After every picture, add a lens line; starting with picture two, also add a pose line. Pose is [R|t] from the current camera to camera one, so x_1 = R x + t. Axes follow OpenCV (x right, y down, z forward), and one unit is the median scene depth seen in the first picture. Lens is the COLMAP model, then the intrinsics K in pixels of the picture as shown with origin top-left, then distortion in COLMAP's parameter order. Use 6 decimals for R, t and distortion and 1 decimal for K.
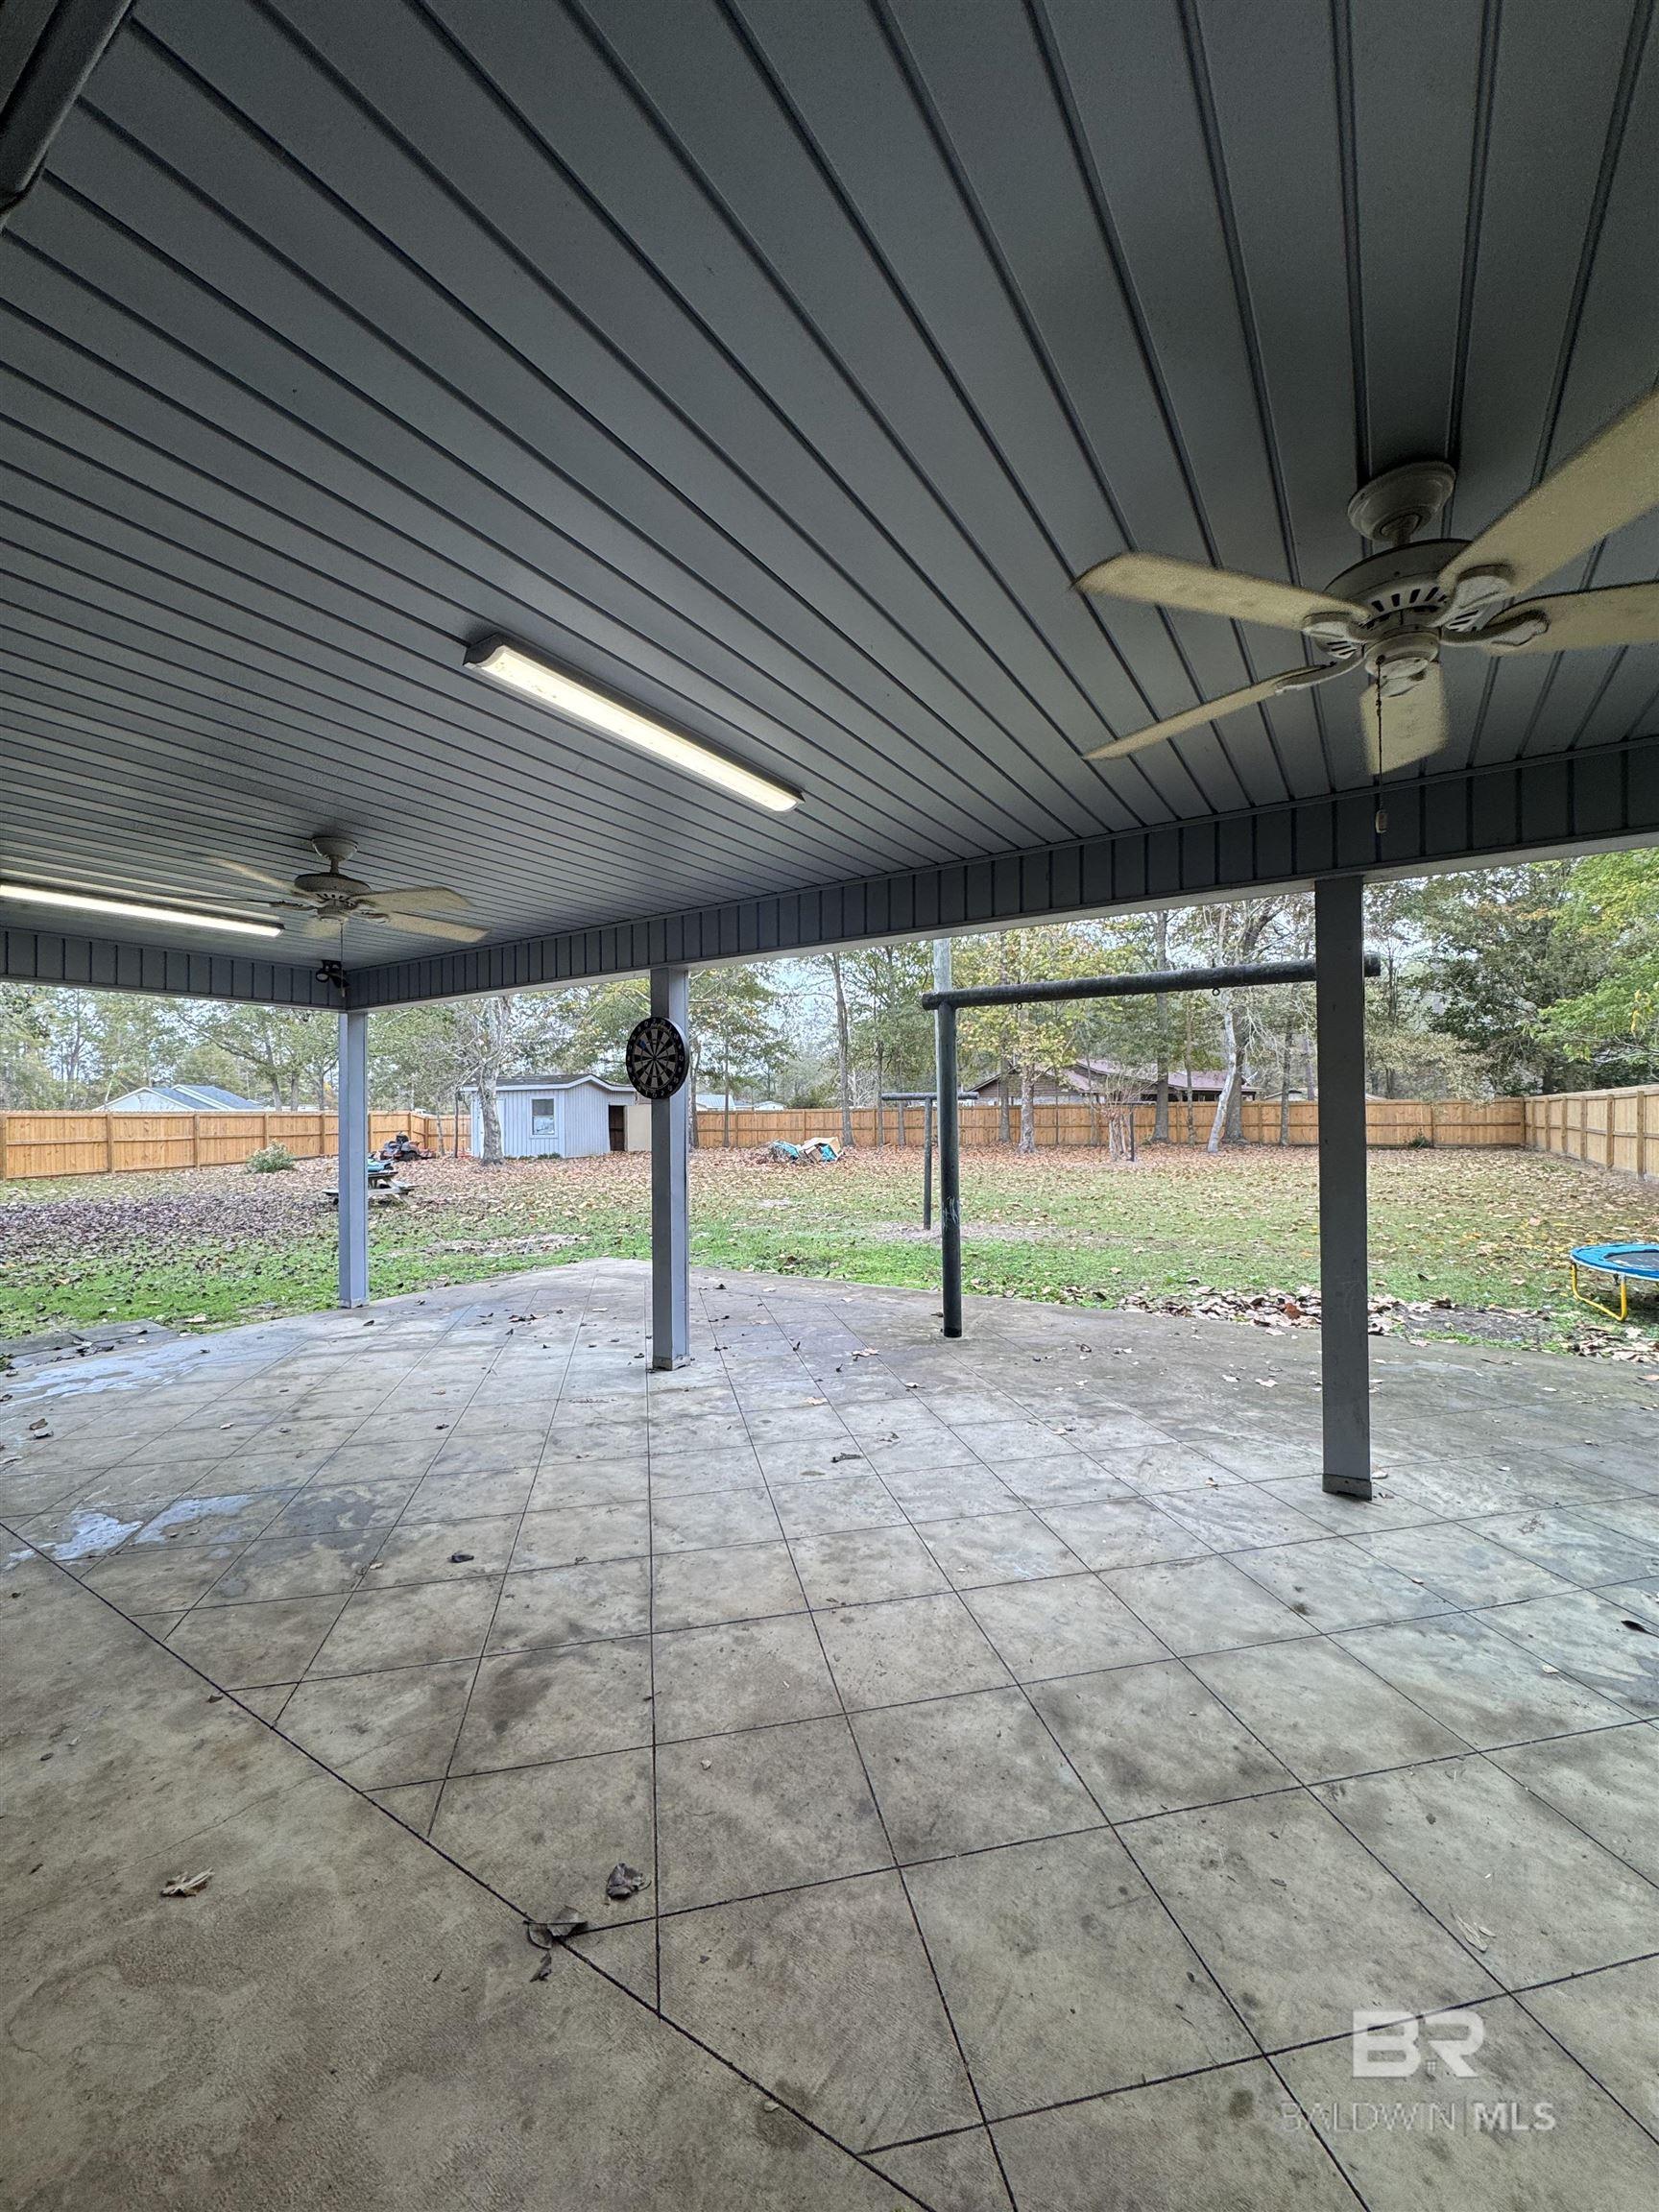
lens RADIAL K [[882.0, 0, 832.4], [0, 882.0, 1110.4], [0, 0, 1]] dist [-0.004789, 0.000980]
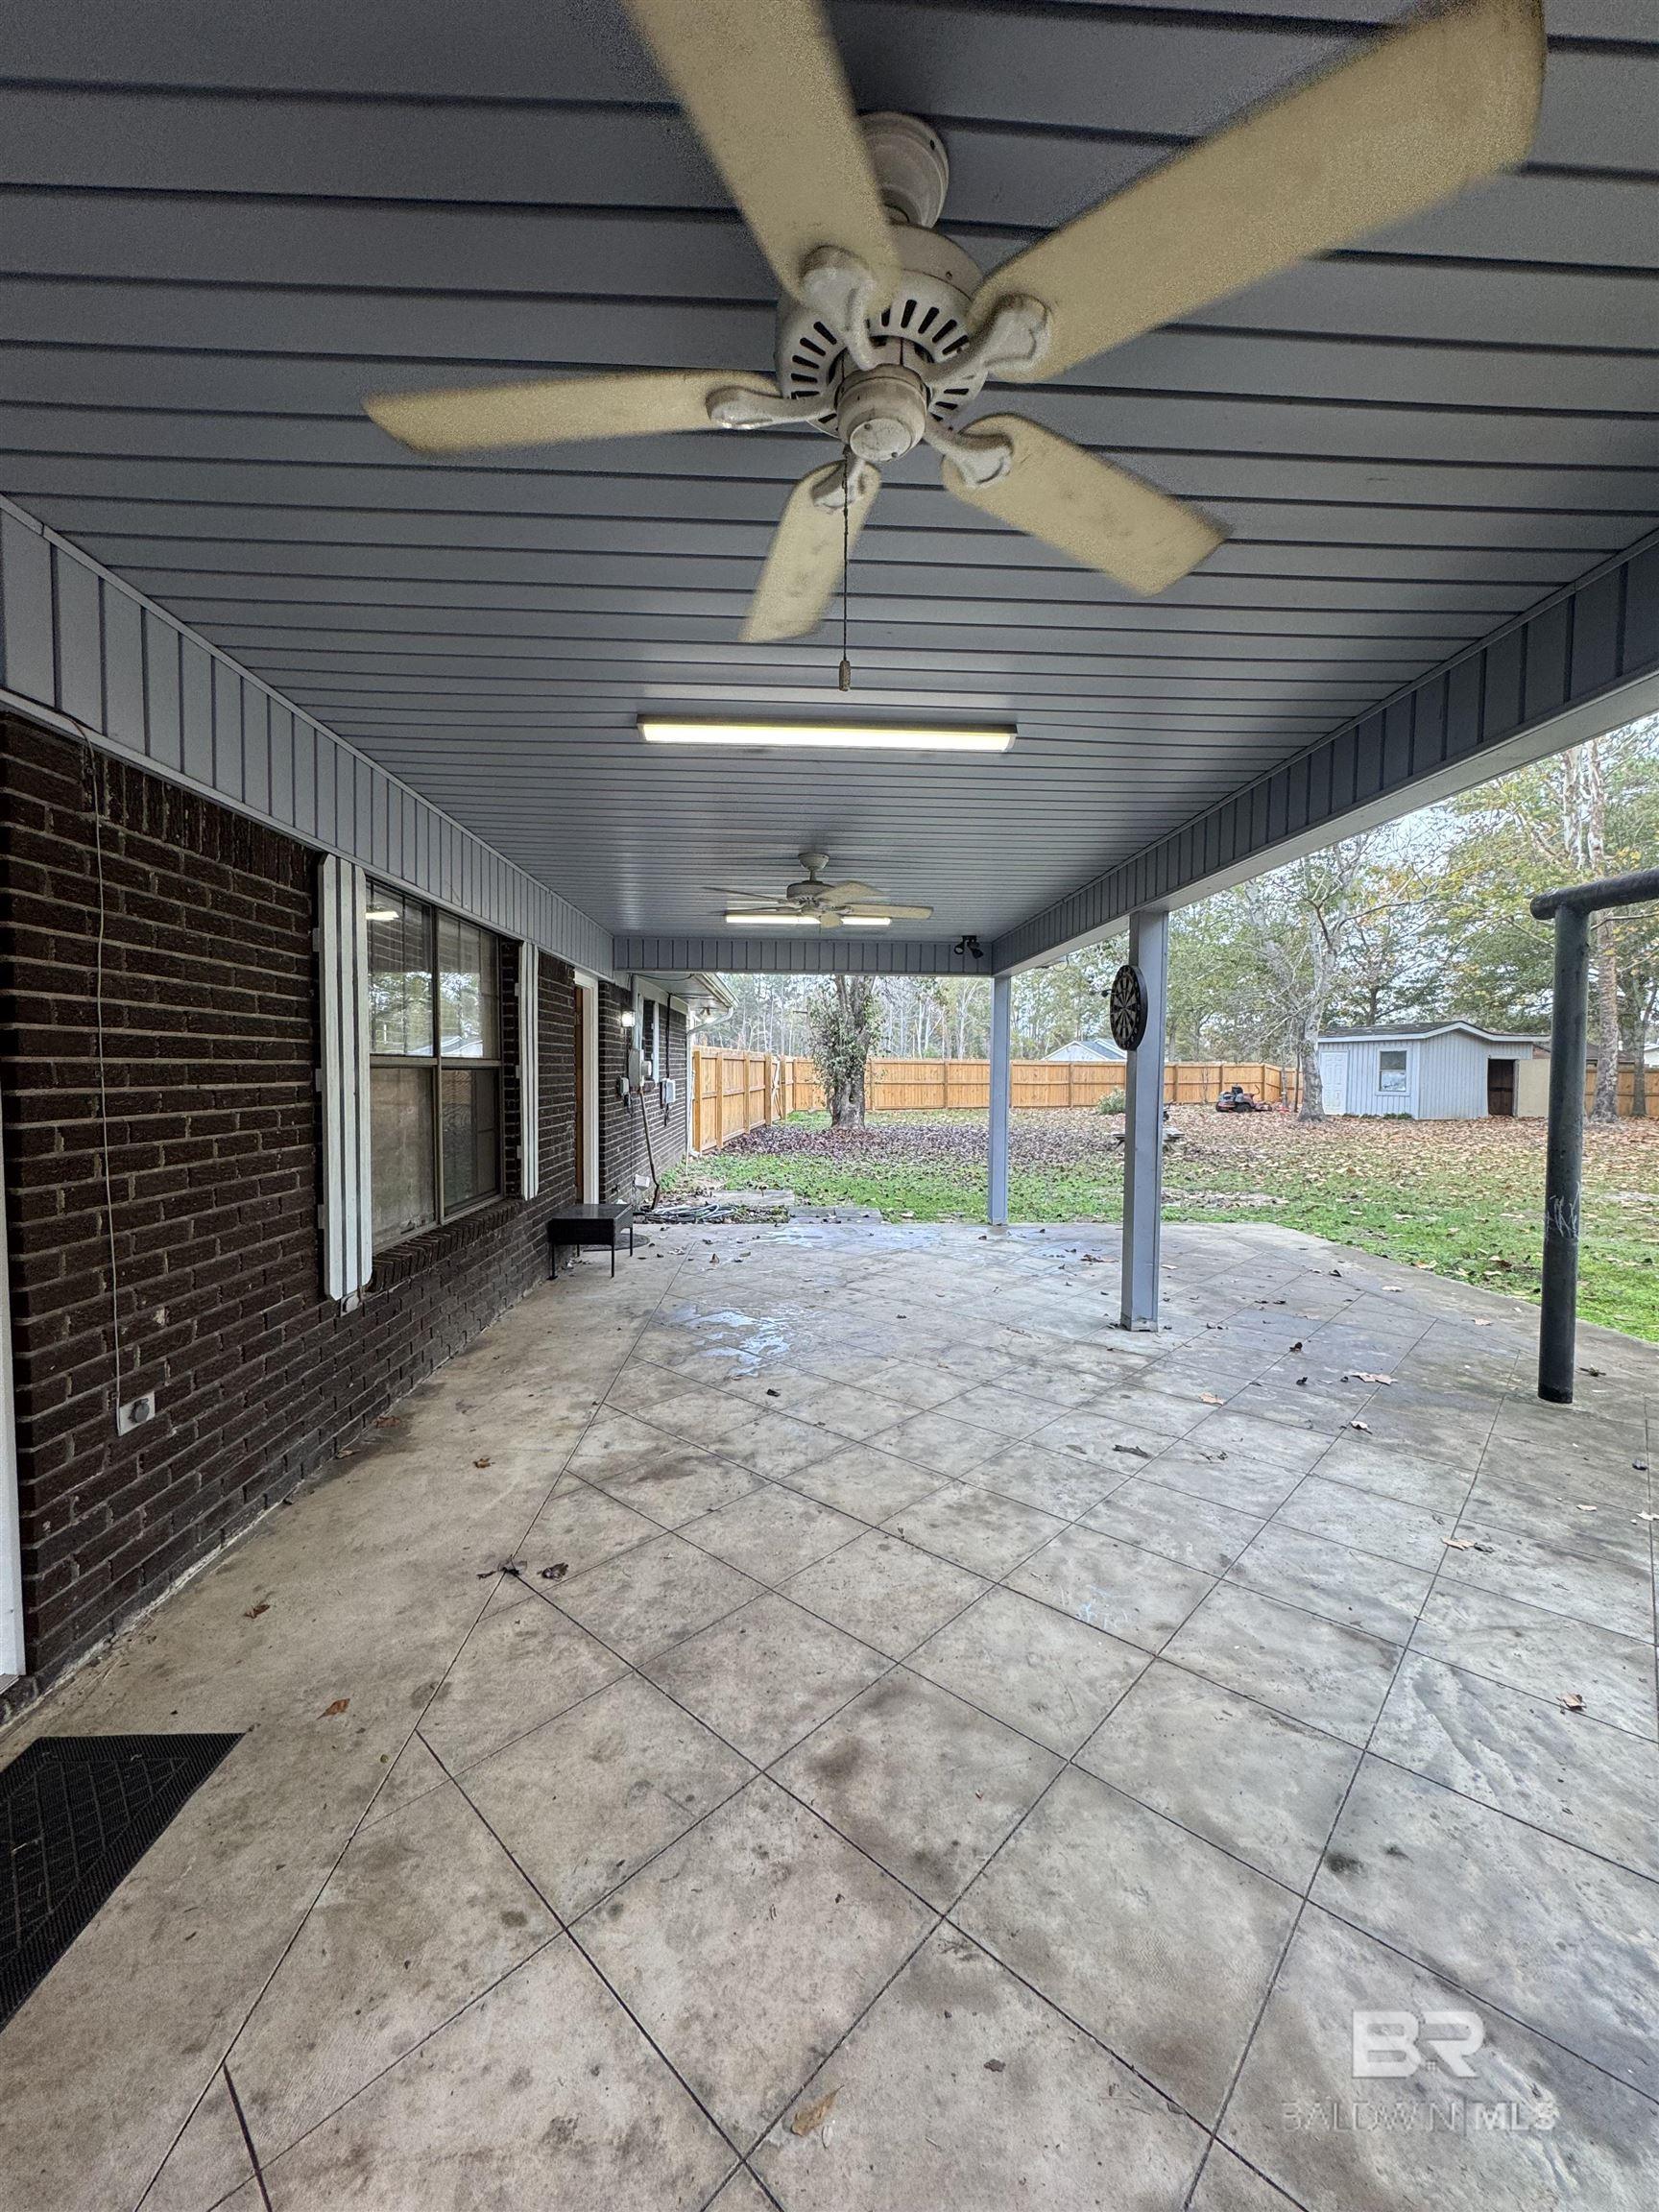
lens RADIAL K [[882.0, 0, 826.8], [0, 882.0, 1105.1], [0, 0, 1]] dist [-0.004789, 0.000980]
pose [[0.575057, 0.050358, -0.816562, 0.475677], [-0.010914, 0.998487, 0.053892, -0.001655], [0.818040, -0.022079, 0.574737, 0.207640]]
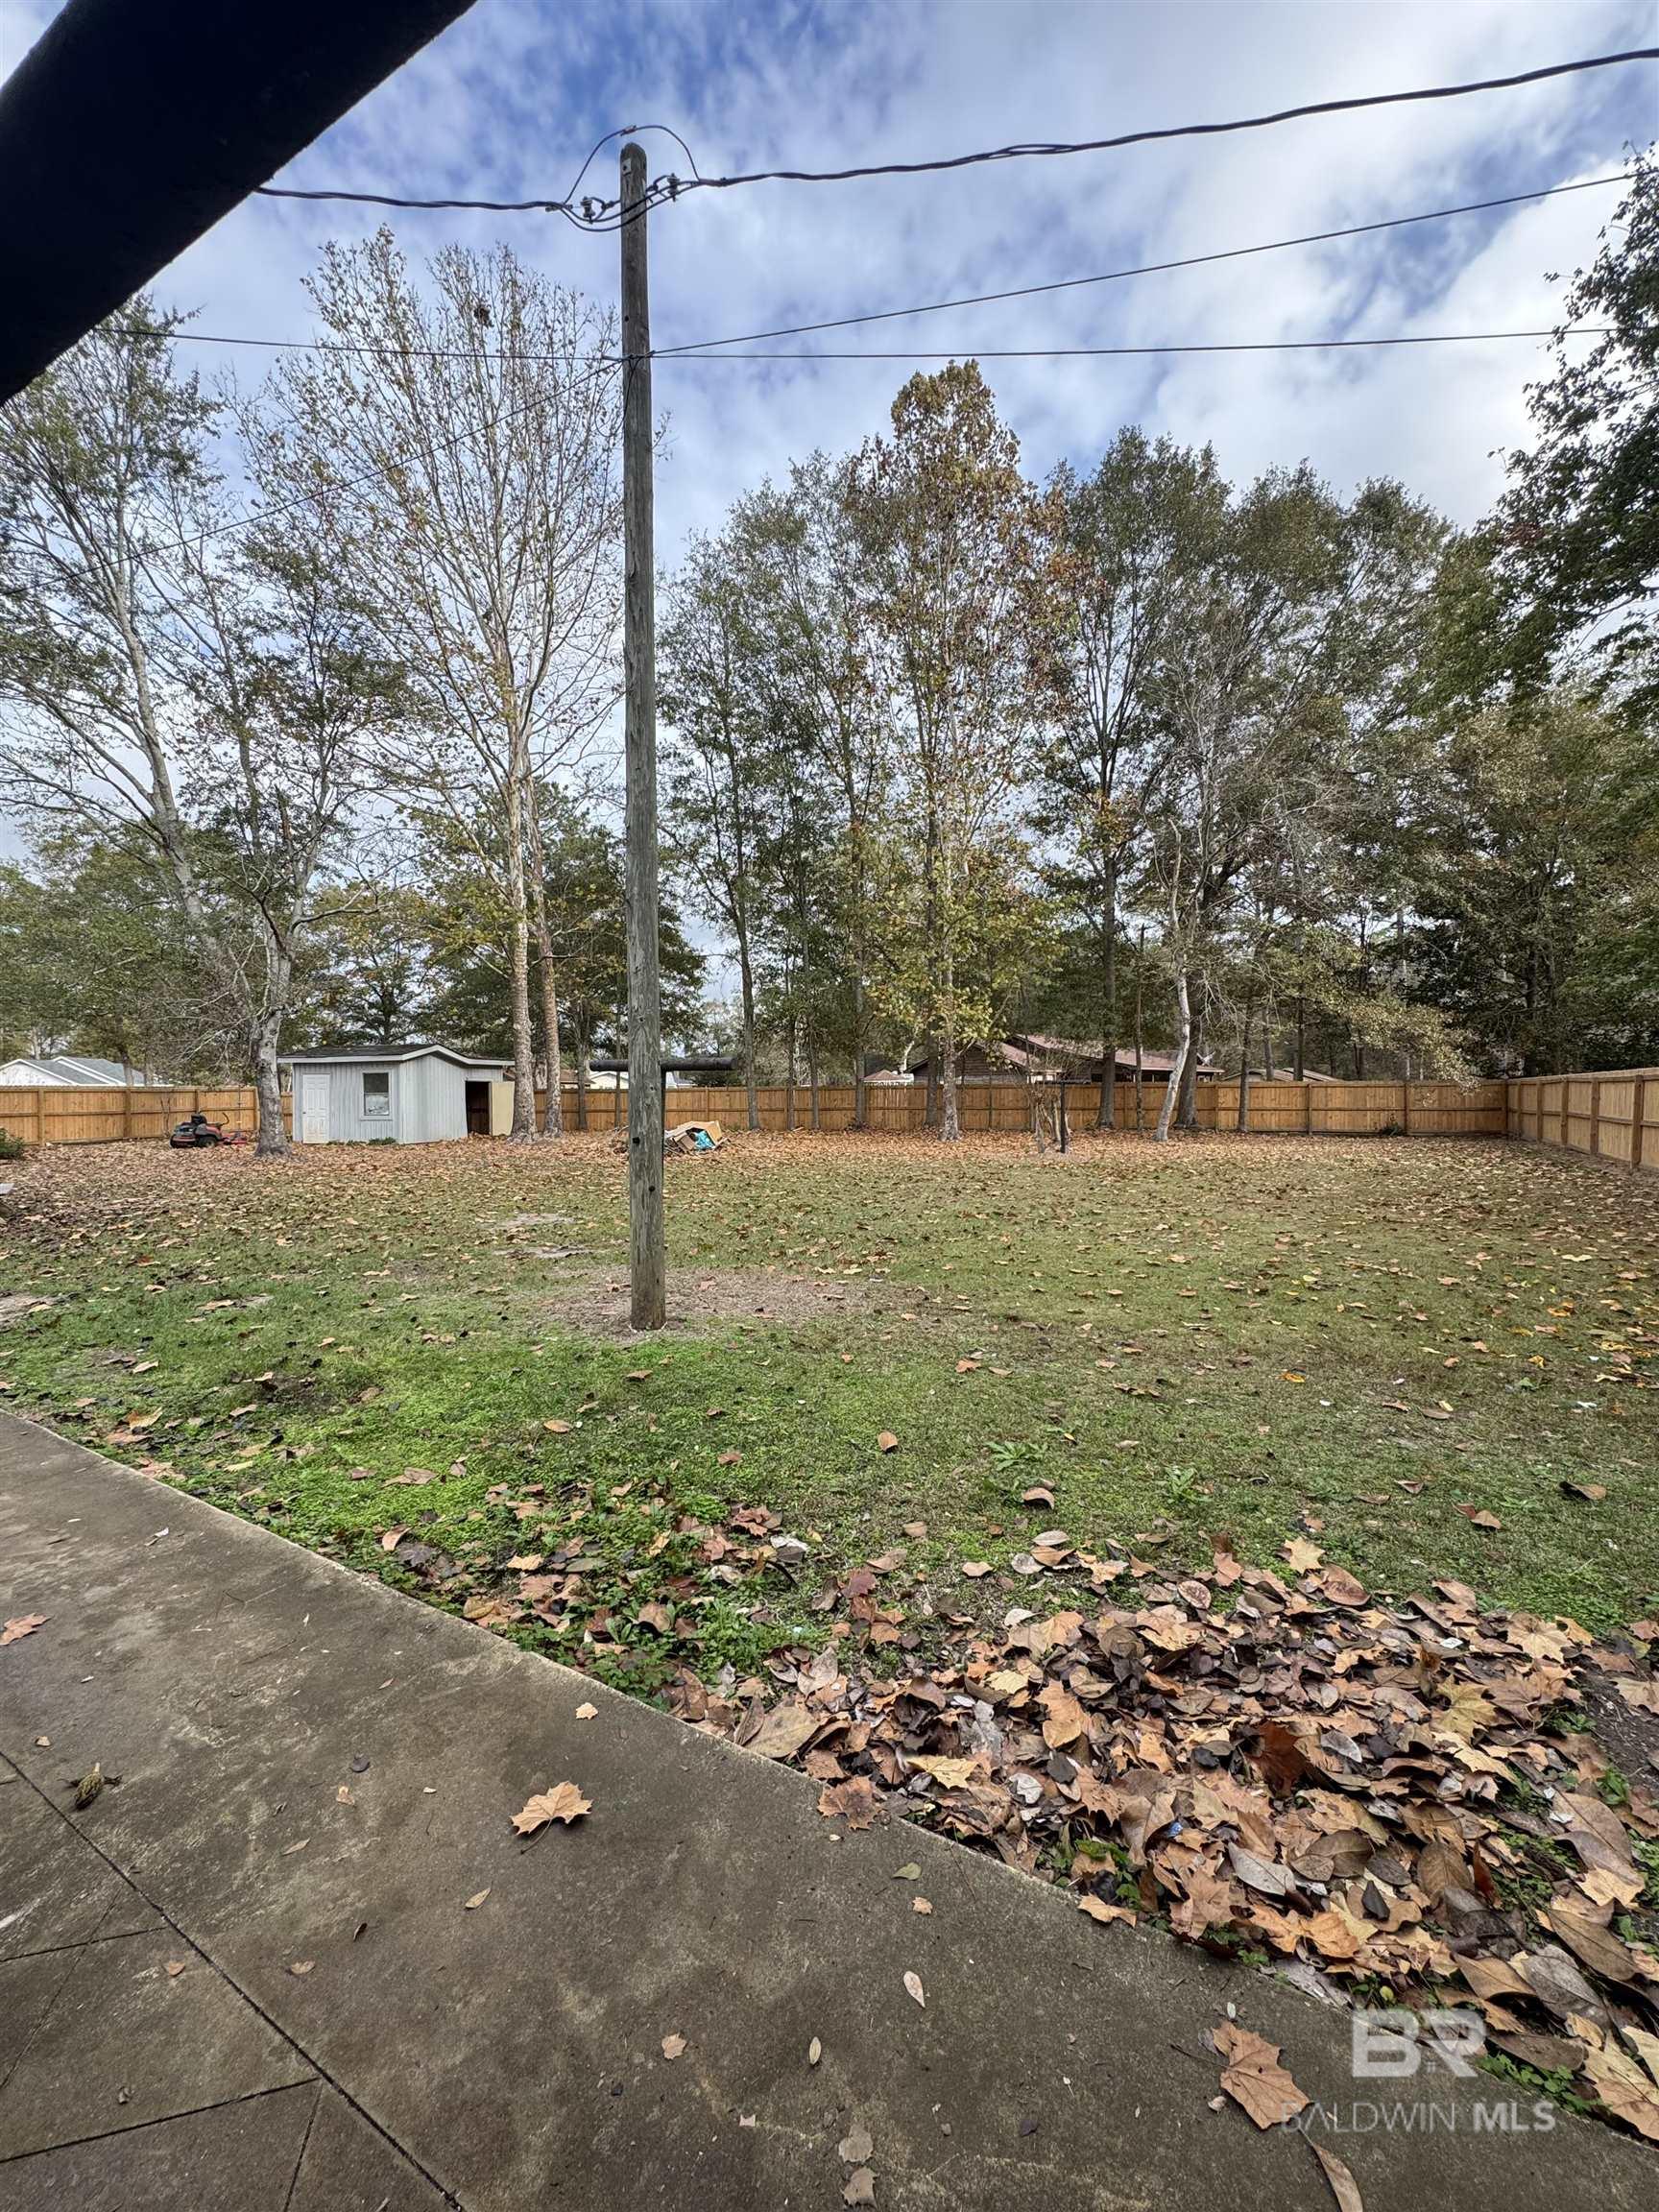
lens RADIAL K [[882.0, 0, 829.9], [0, 882.0, 1106.7], [0, 0, 1]] dist [-0.004789, 0.000980]
pose [[0.999285, 0.005861, 0.037342, 0.513145], [-0.006586, 0.999792, 0.019320, -0.000507], [-0.037221, -0.019552, 0.999116, 1.032106]]
